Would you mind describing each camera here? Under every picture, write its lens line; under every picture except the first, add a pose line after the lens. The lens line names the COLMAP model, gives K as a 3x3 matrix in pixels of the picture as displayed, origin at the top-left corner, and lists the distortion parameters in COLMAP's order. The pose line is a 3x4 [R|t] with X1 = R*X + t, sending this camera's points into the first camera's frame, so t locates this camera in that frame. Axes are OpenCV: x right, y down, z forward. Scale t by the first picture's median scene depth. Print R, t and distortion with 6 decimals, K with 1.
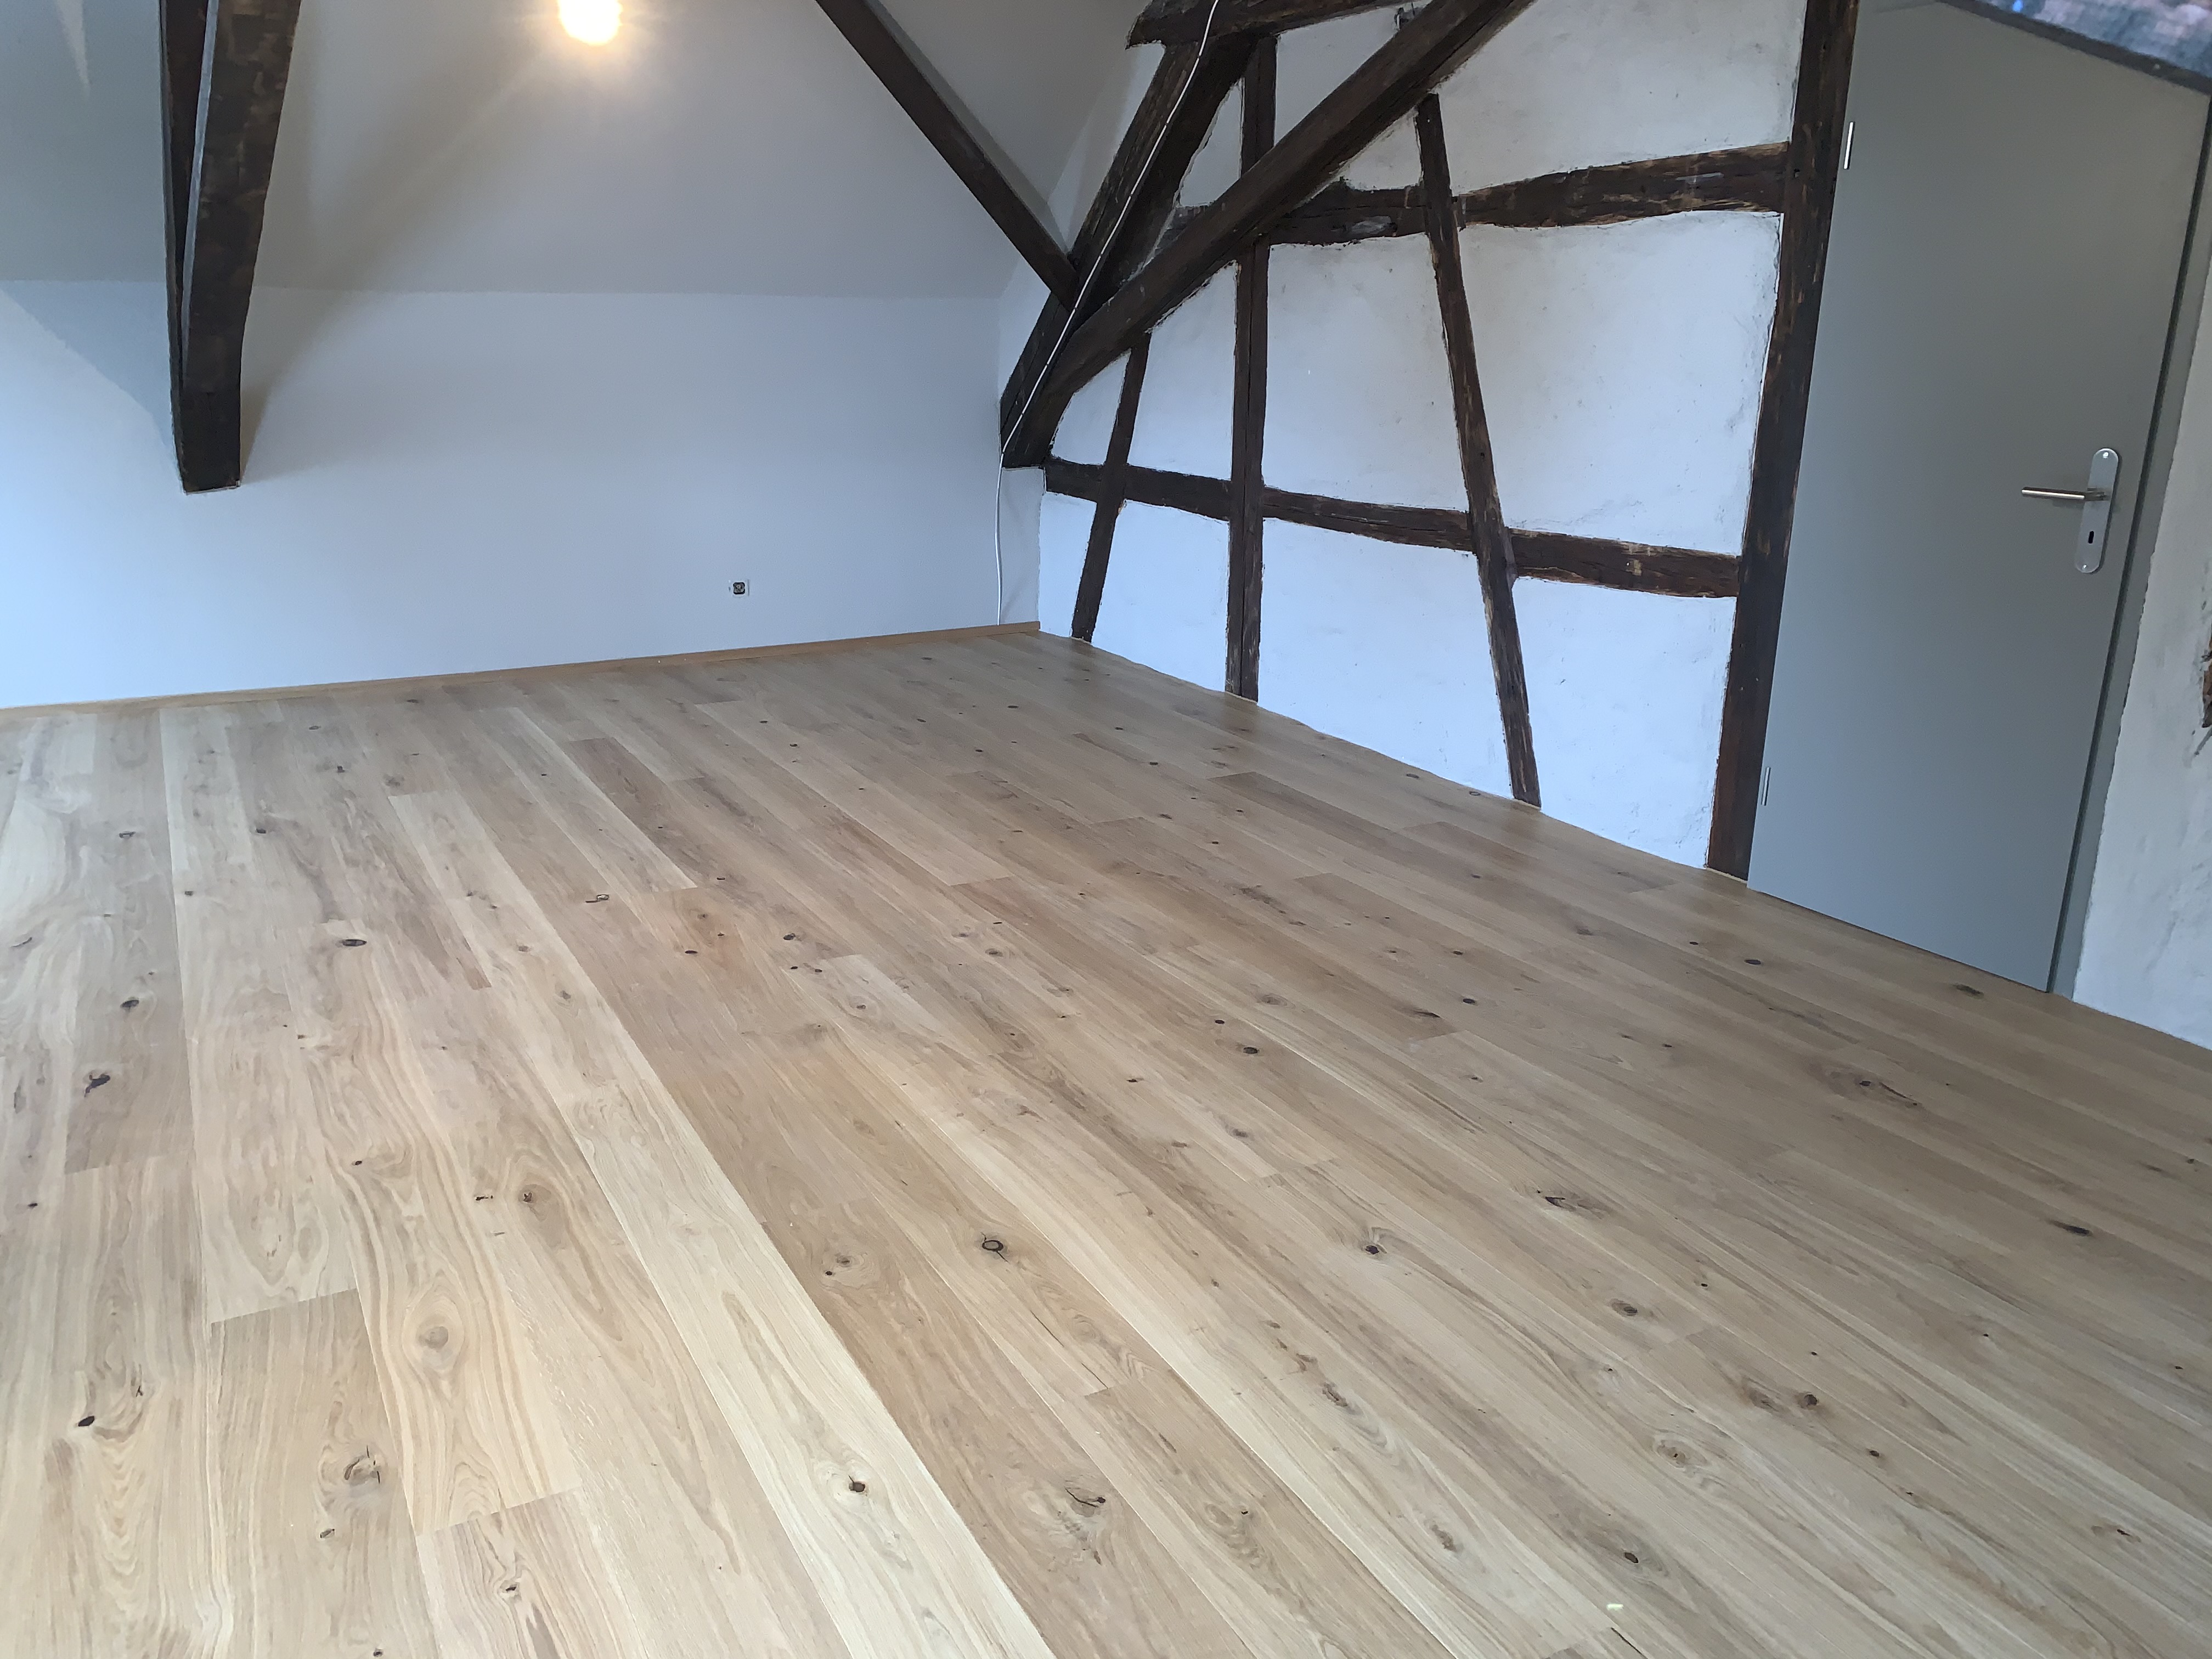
lens RADIAL K [[1679.4, 0, 1106.0], [0, 1679.4, 829.5], [0, 0, 1]] dist [-0.002015, -0.003750]
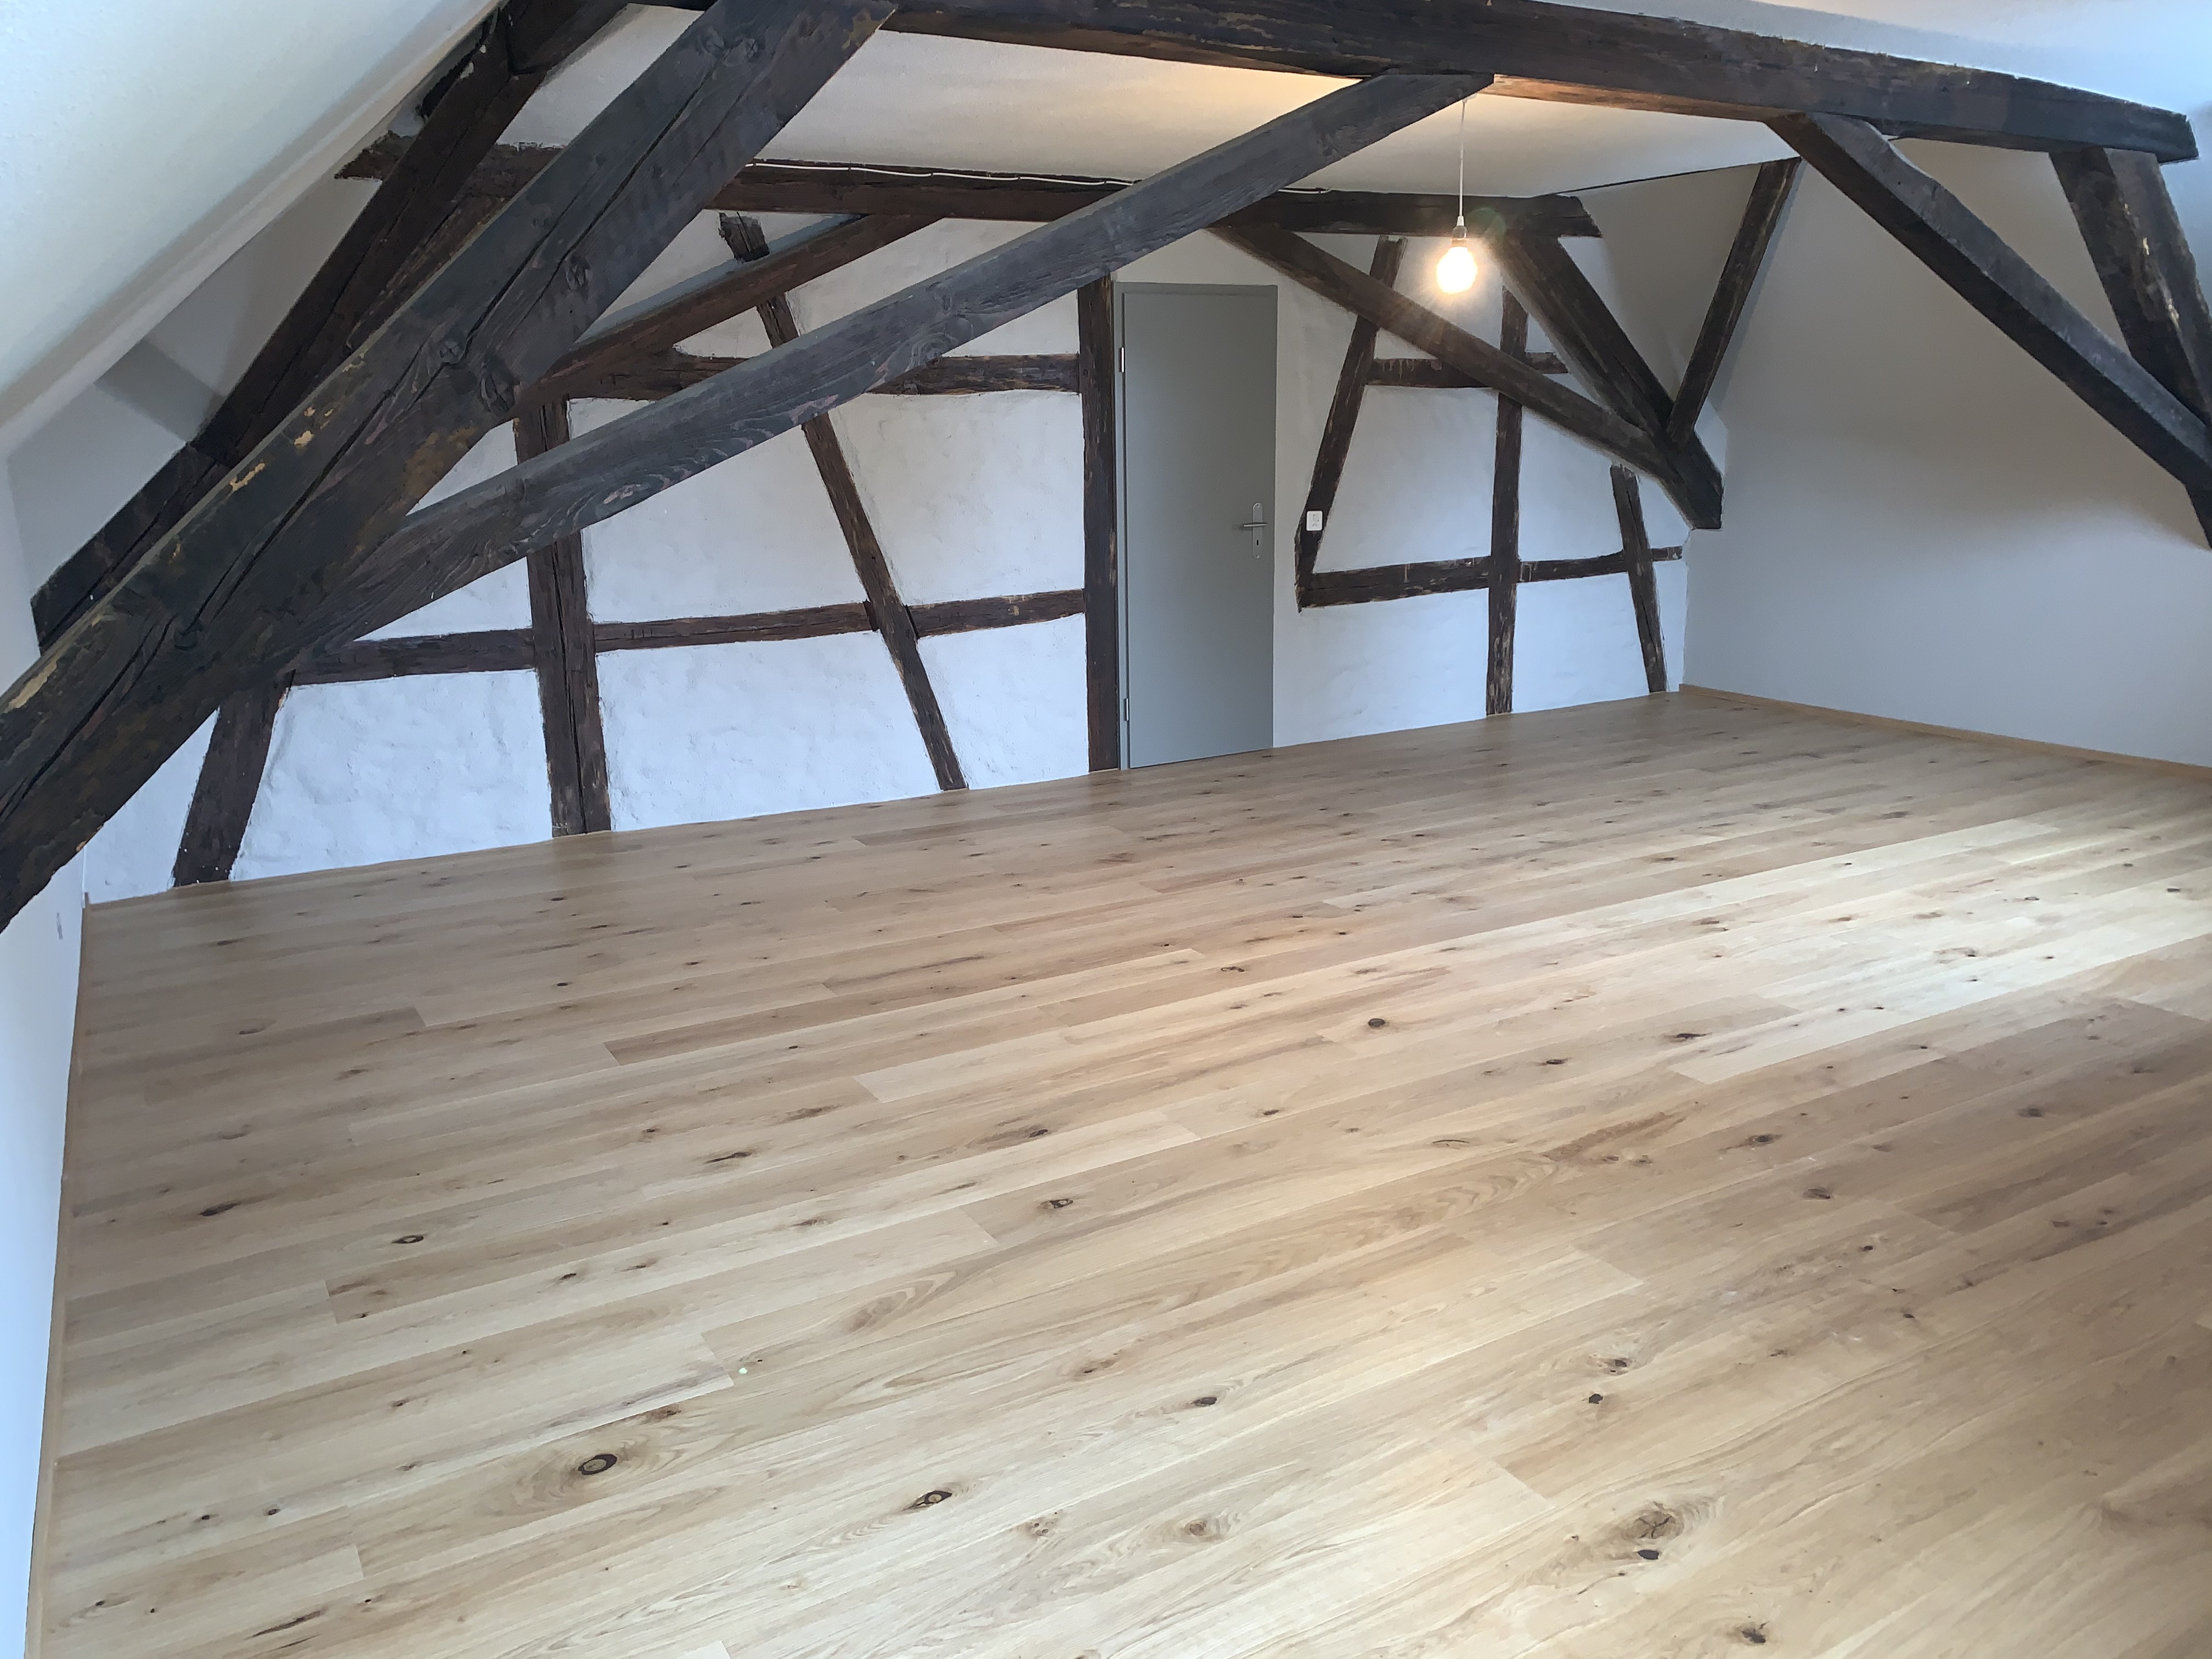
lens RADIAL K [[1678.8, 0, 1106.0], [0, 1678.8, 829.5], [0, 0, 1]] dist [0.111736, -0.001530]
pose [[-0.025556, -0.246592, 0.968782, -1.274911], [0.303727, 0.921372, 0.242536, -0.325028], [-0.952416, 0.300444, 0.051350, 0.900965]]
